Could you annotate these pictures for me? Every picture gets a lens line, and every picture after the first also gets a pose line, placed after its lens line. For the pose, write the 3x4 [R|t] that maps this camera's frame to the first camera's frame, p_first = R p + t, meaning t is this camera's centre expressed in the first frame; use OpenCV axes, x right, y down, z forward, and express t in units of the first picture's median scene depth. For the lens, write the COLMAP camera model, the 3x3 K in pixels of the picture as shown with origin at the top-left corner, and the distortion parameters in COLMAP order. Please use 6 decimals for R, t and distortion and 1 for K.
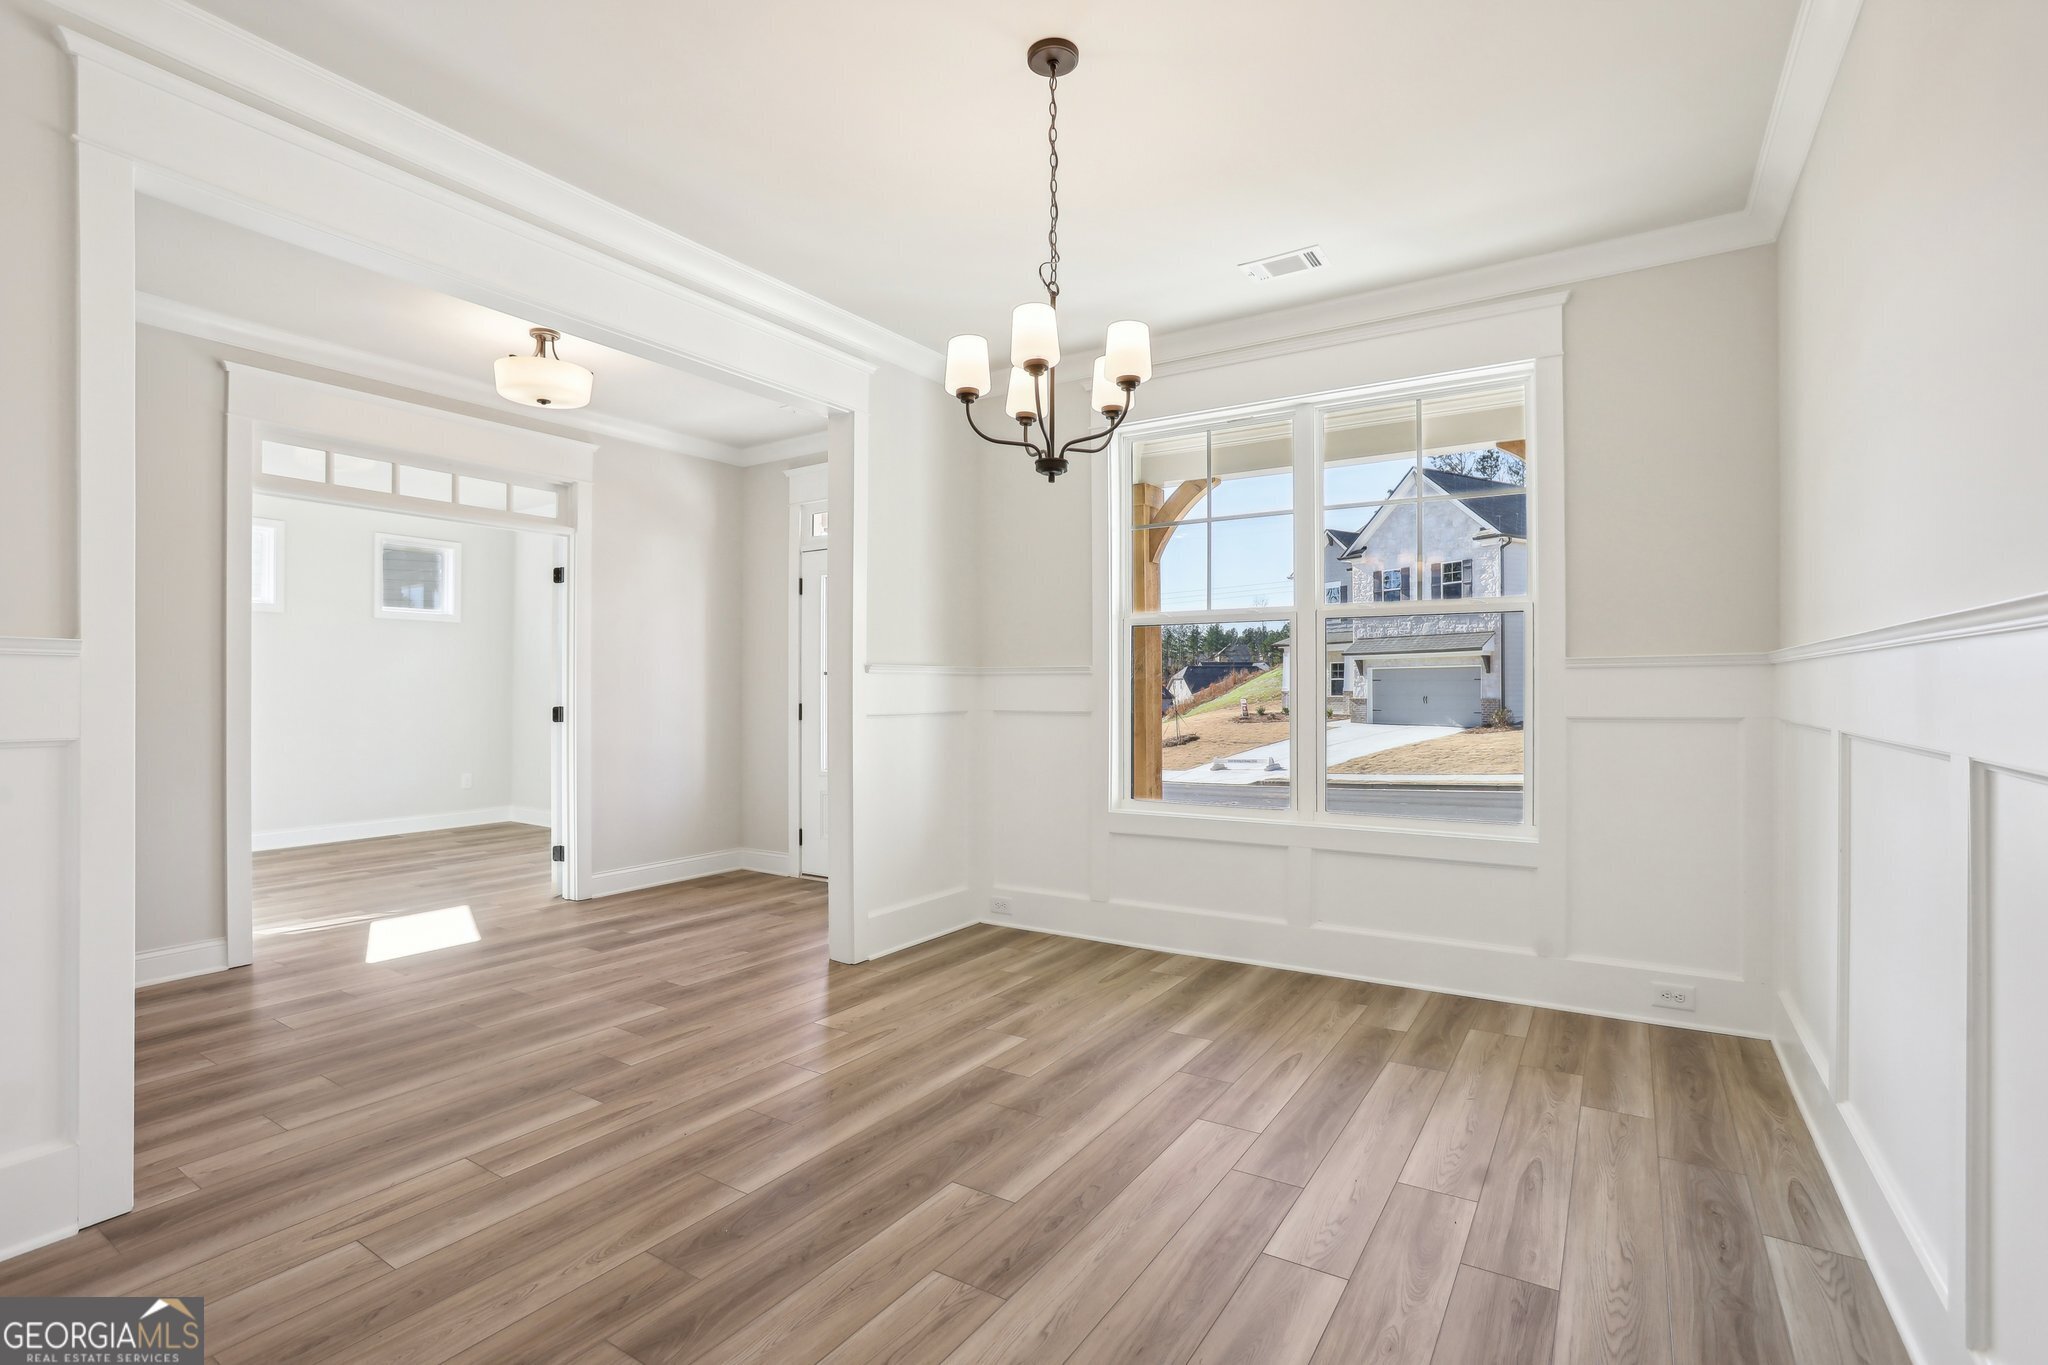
lens RADIAL K [[969.0, 0, 1020.7], [0, 969.0, 694.4], [0, 0, 1]] dist [-0.001818, -0.000027]
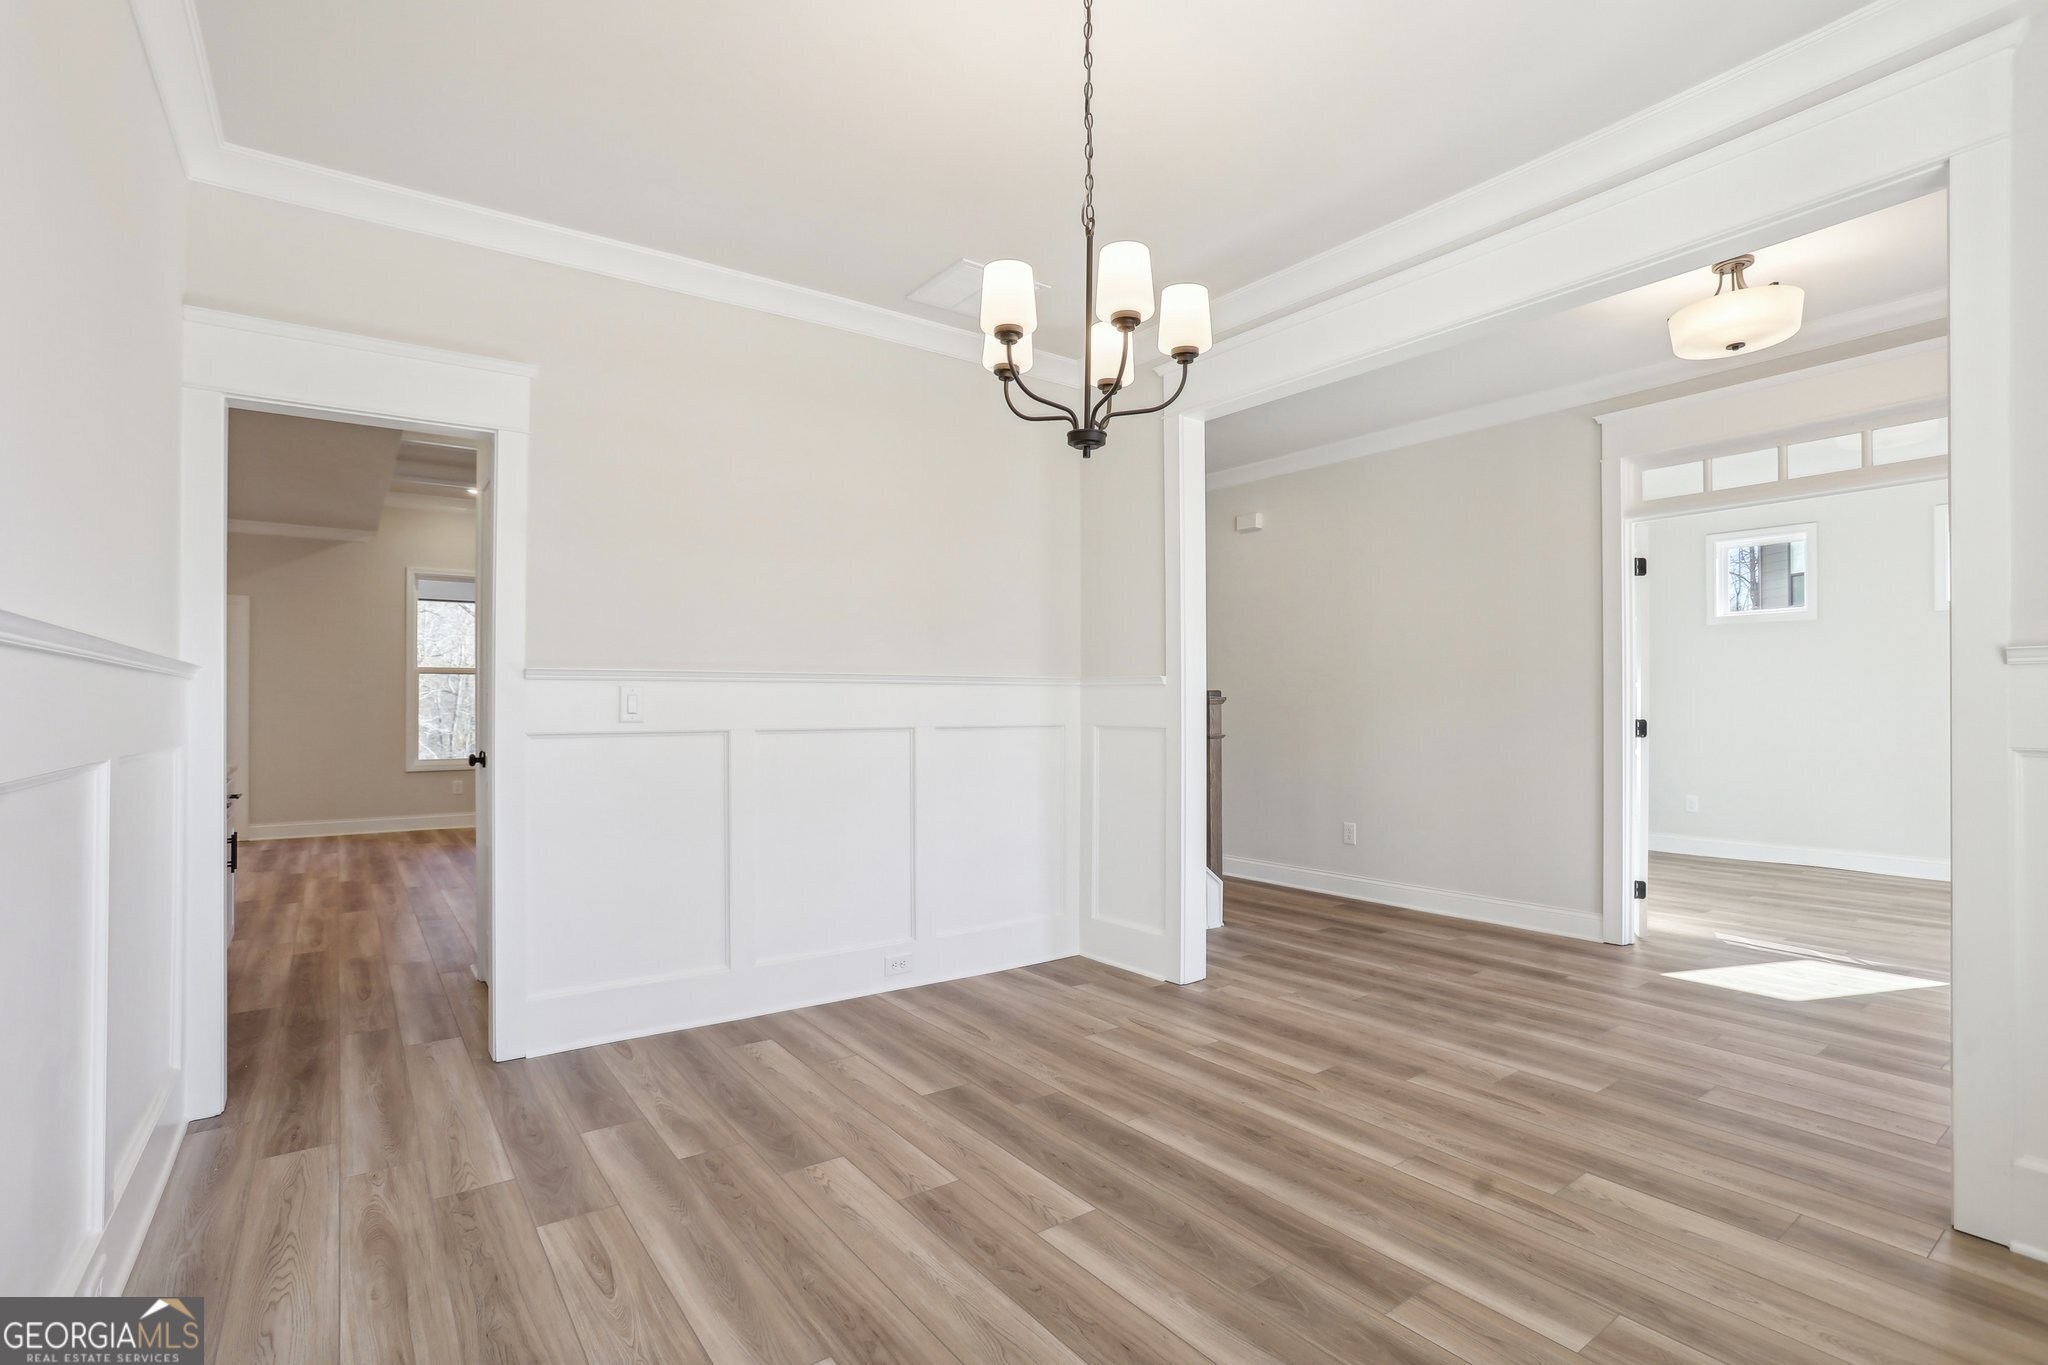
lens RADIAL K [[997.9, 0, 1020.4], [0, 997.9, 697.9], [0, 0, 1]] dist [-0.002088, 0.000167]
pose [[-0.362817, -0.005772, -0.931842, 0.715210], [0.003321, 0.999966, -0.007487, -0.001285], [0.931854, -0.005811, -0.362786, 1.037412]]
